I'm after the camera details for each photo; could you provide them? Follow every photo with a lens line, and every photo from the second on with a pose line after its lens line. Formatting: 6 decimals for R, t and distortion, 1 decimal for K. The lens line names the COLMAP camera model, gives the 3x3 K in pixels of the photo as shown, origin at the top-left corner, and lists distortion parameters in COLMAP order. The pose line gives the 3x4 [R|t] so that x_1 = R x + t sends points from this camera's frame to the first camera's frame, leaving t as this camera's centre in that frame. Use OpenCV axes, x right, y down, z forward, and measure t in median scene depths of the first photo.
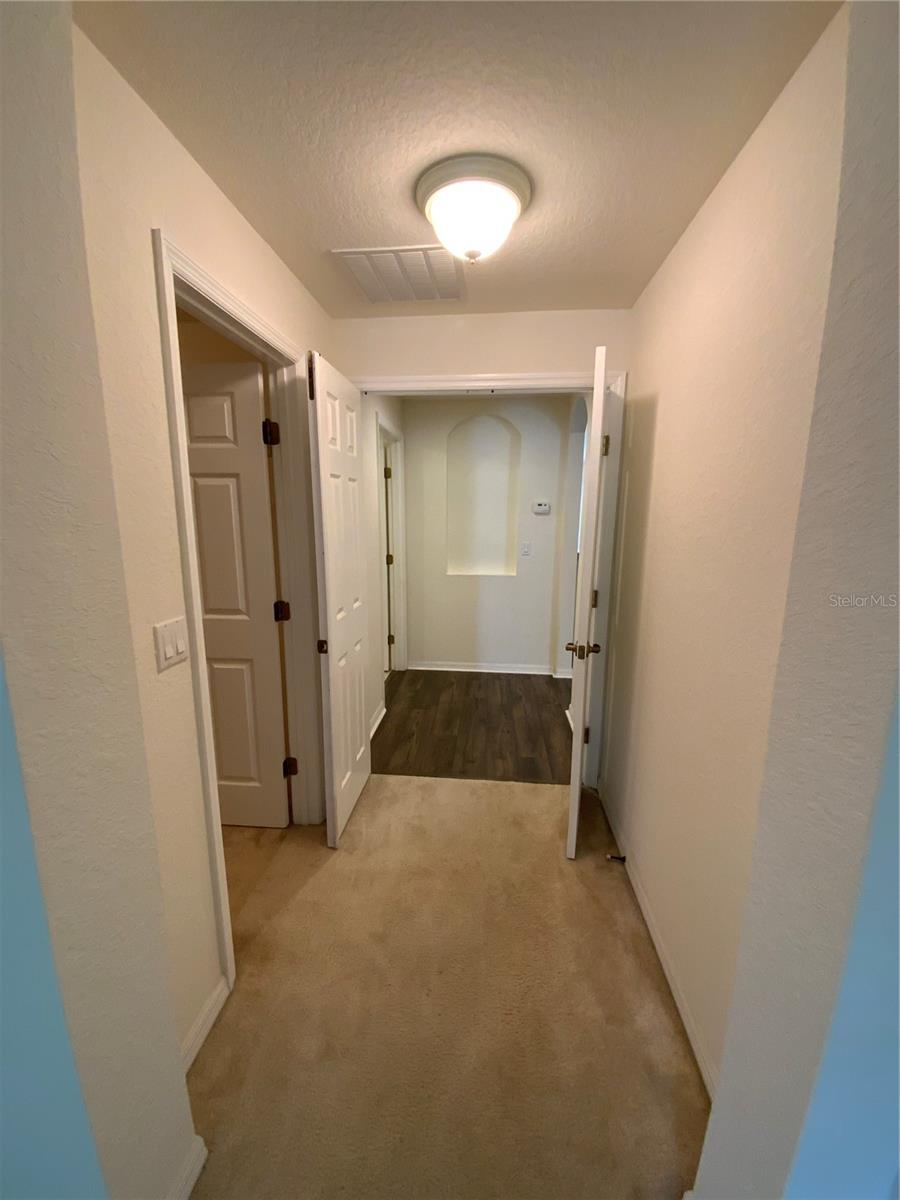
lens RADIAL K [[487.6, 0, 448.3], [0, 487.6, 598.1], [0, 0, 1]] dist [0.008568, -0.006446]
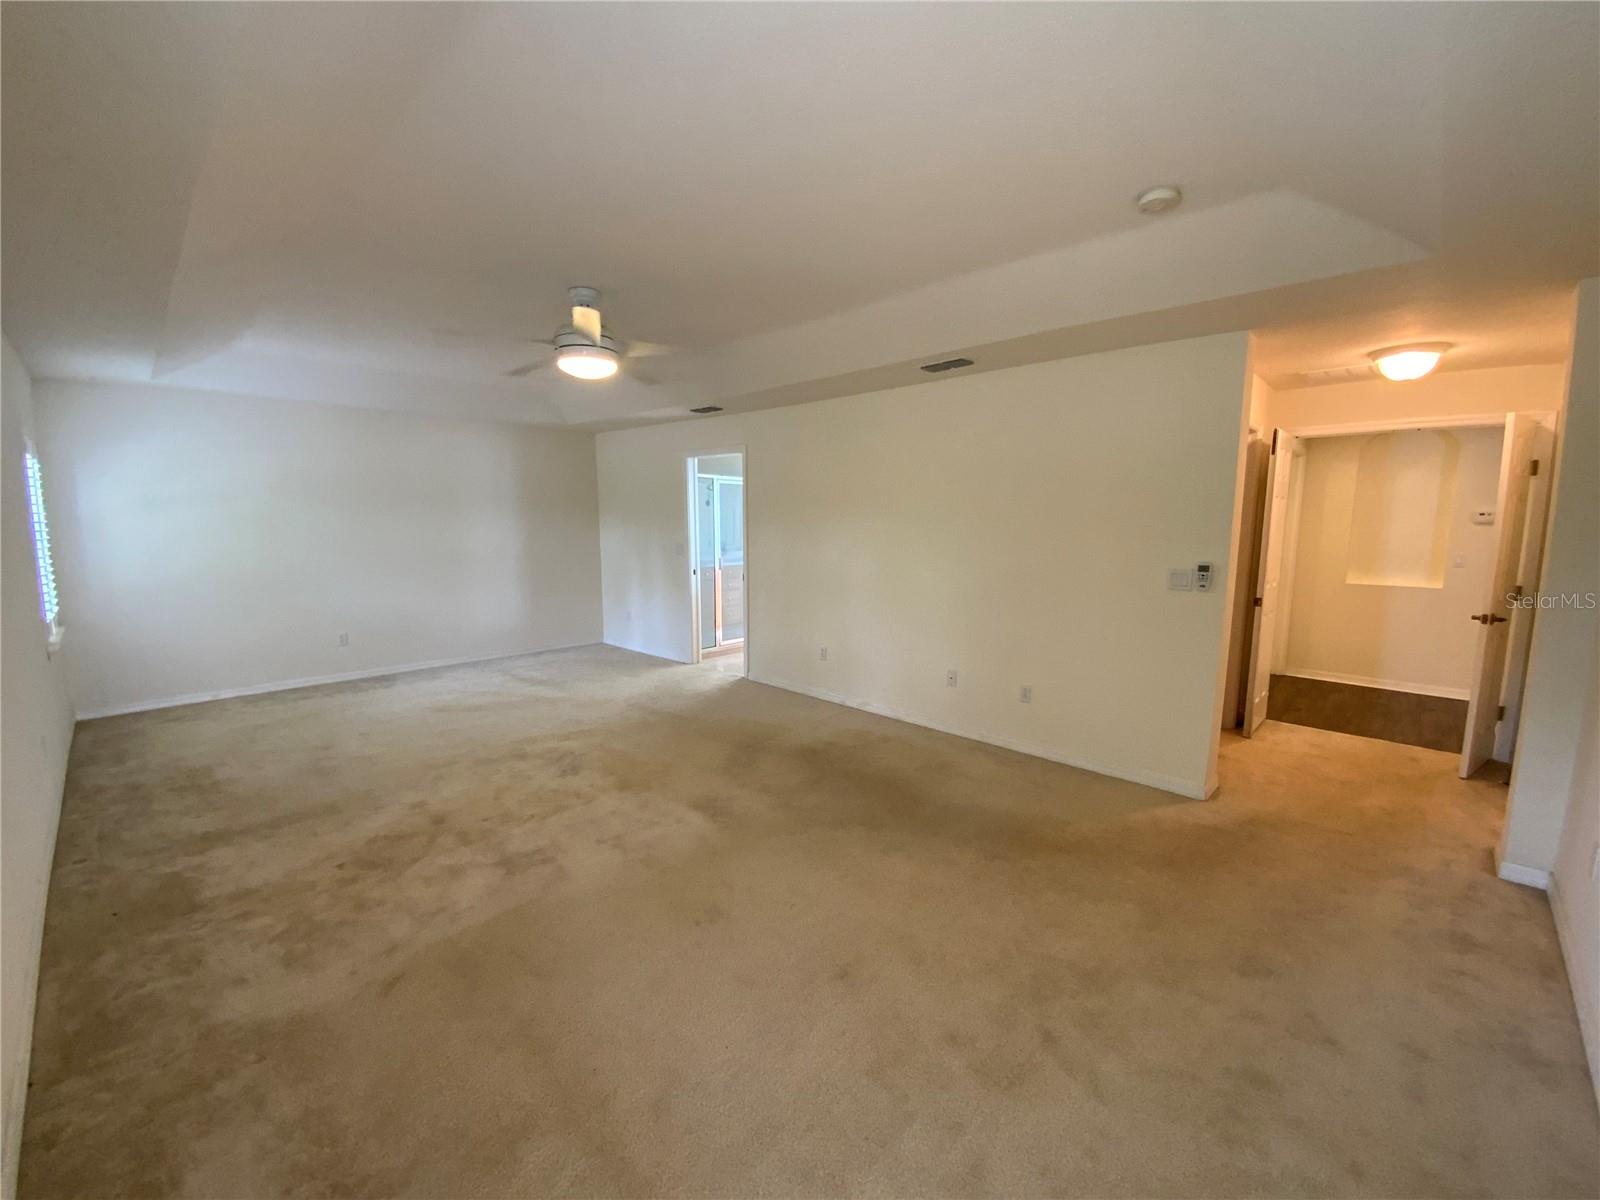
lens RADIAL K [[650.2, 0, 804.3], [0, 650.2, 599.4], [0, 0, 1]] dist [0.008568, -0.006446]
pose [[0.784389, 0.076954, -0.615477, -0.073713], [-0.113289, 0.993357, -0.020179, 0.206721], [0.609836, 0.085555, 0.787896, -1.093798]]
